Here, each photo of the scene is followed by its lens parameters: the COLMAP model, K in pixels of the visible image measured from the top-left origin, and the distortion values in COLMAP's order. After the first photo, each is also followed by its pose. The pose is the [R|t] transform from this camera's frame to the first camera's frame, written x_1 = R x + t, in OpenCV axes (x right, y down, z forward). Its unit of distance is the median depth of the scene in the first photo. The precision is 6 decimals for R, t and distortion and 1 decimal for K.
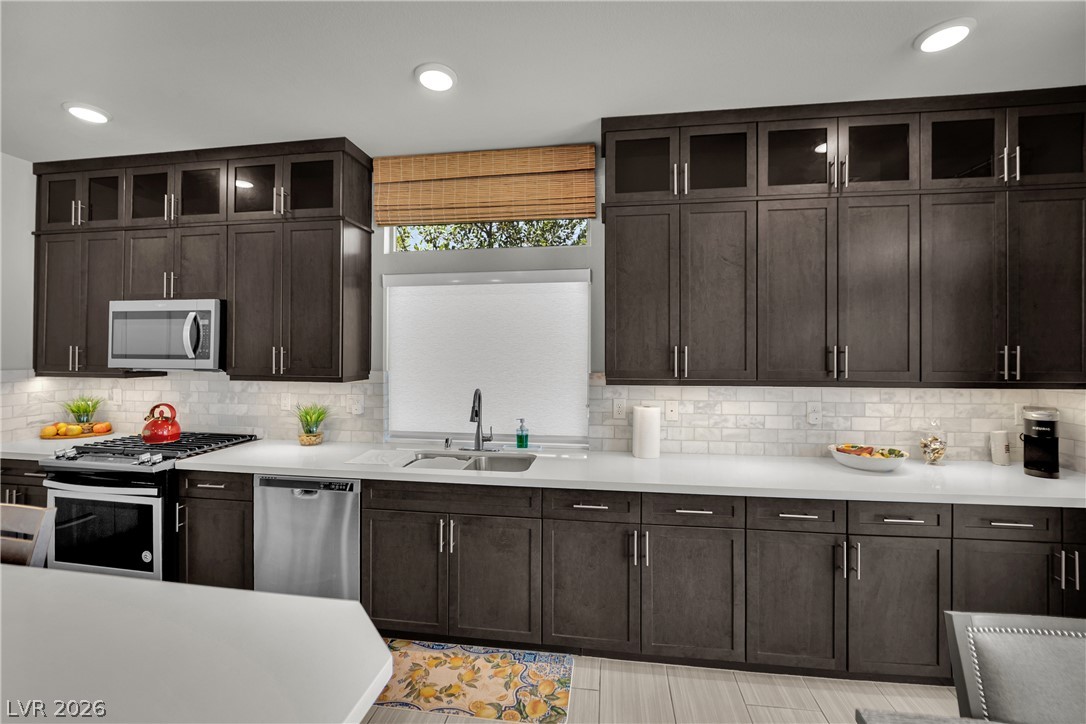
lens RADIAL K [[437.4, 0, 542.3], [0, 437.4, 351.0], [0, 0, 1]] dist [-0.019436, -0.000269]
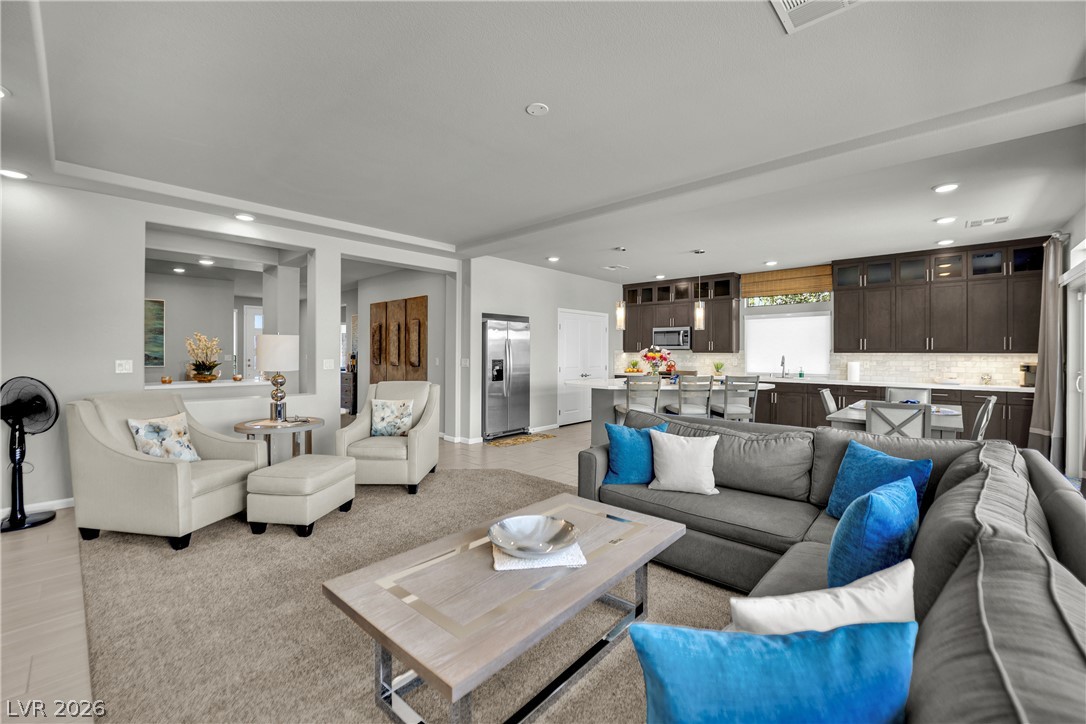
lens RADIAL K [[449.4, 0, 542.5], [0, 449.4, 355.2], [0, 0, 1]] dist [-0.018546, -0.000175]
pose [[0.827648, 0.003618, -0.561236, 0.188717], [-0.000816, 0.999986, 0.005243, 0.070858], [0.561247, -0.003882, 0.827639, -2.309457]]
